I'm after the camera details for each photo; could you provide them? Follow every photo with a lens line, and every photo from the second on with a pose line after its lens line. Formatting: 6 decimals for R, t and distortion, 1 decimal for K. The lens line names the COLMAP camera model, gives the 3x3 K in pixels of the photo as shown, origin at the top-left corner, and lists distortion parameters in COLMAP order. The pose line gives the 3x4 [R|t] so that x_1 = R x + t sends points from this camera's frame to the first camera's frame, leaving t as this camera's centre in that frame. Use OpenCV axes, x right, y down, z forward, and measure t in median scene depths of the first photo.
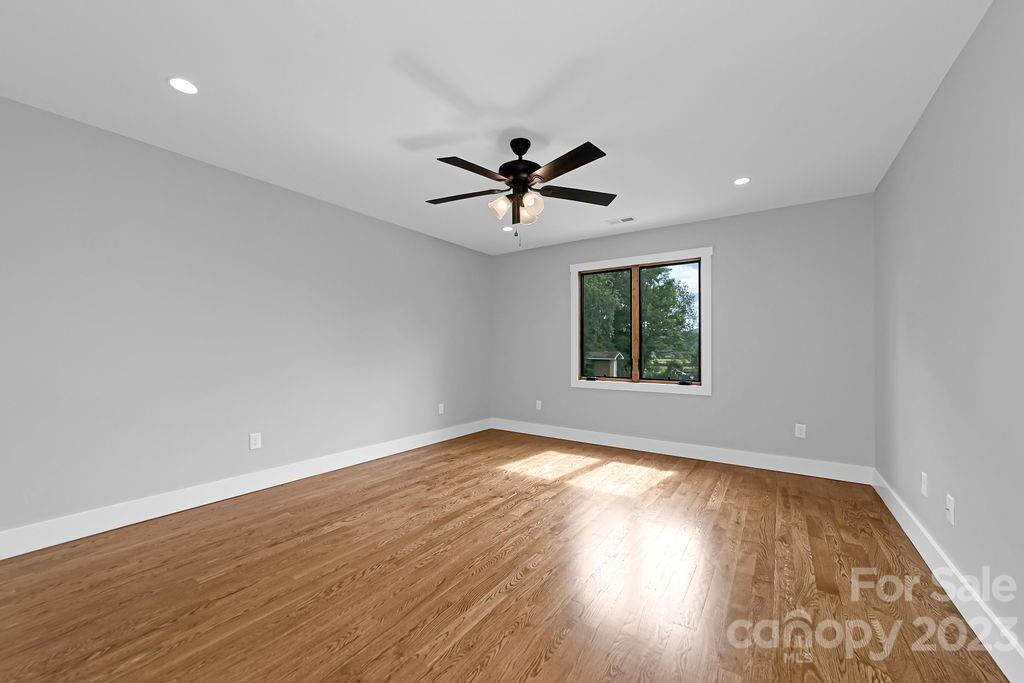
lens RADIAL K [[397.0, 0, 505.5], [0, 397.0, 345.1], [0, 0, 1]] dist [-0.009363, 0.004886]
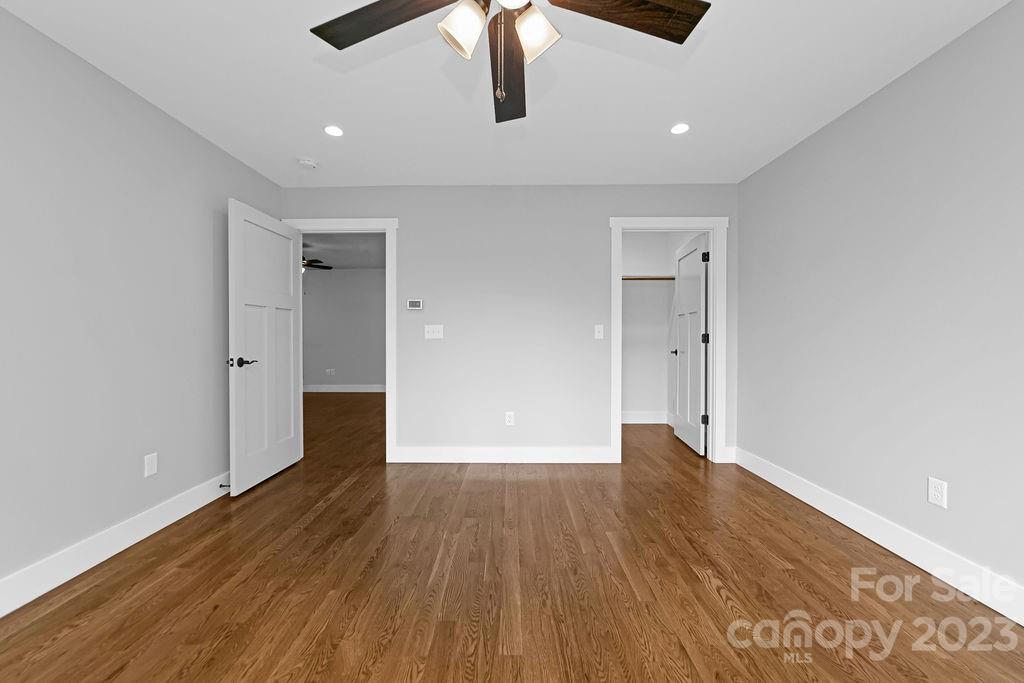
lens RADIAL K [[397.0, 0, 498.2], [0, 397.0, 338.8], [0, 0, 1]] dist [-0.009363, 0.004886]
pose [[-0.828233, 0.003500, -0.560374, 0.238919], [-0.002097, 0.999954, 0.009345, 0.010133], [0.560381, 0.008915, -0.828187, 1.121885]]
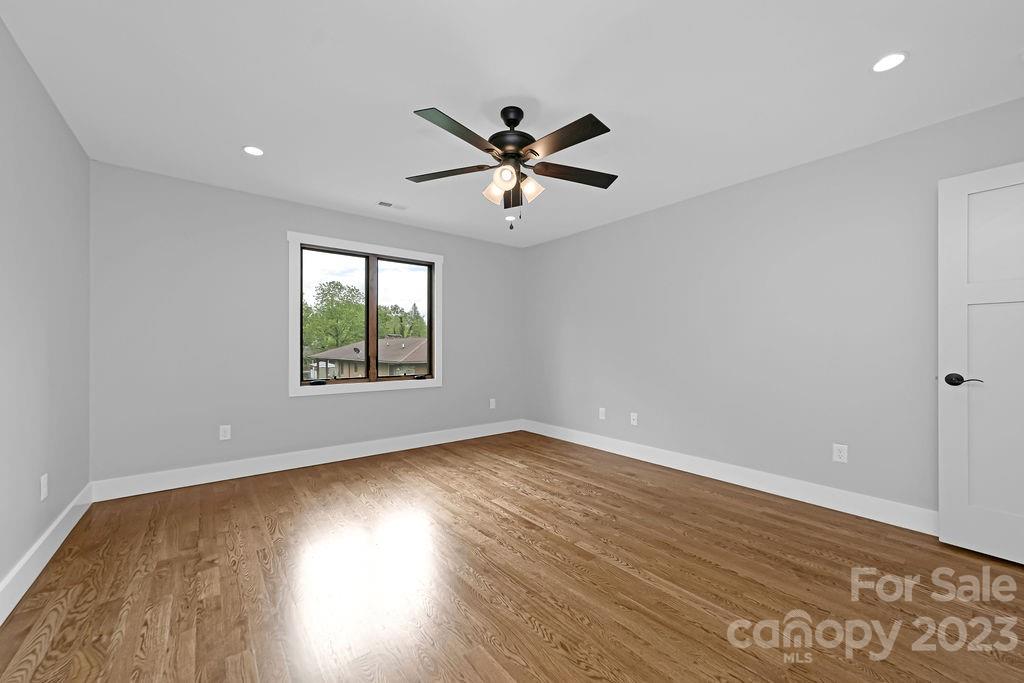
lens RADIAL K [[397.0, 0, 519.8], [0, 397.0, 344.5], [0, 0, 1]] dist [-0.009363, 0.004886]
pose [[0.258847, 0.008240, 0.965883, -0.665181], [-0.003736, 0.999965, -0.007529, 0.019166], [-0.965911, -0.001659, 0.258868, 0.619095]]
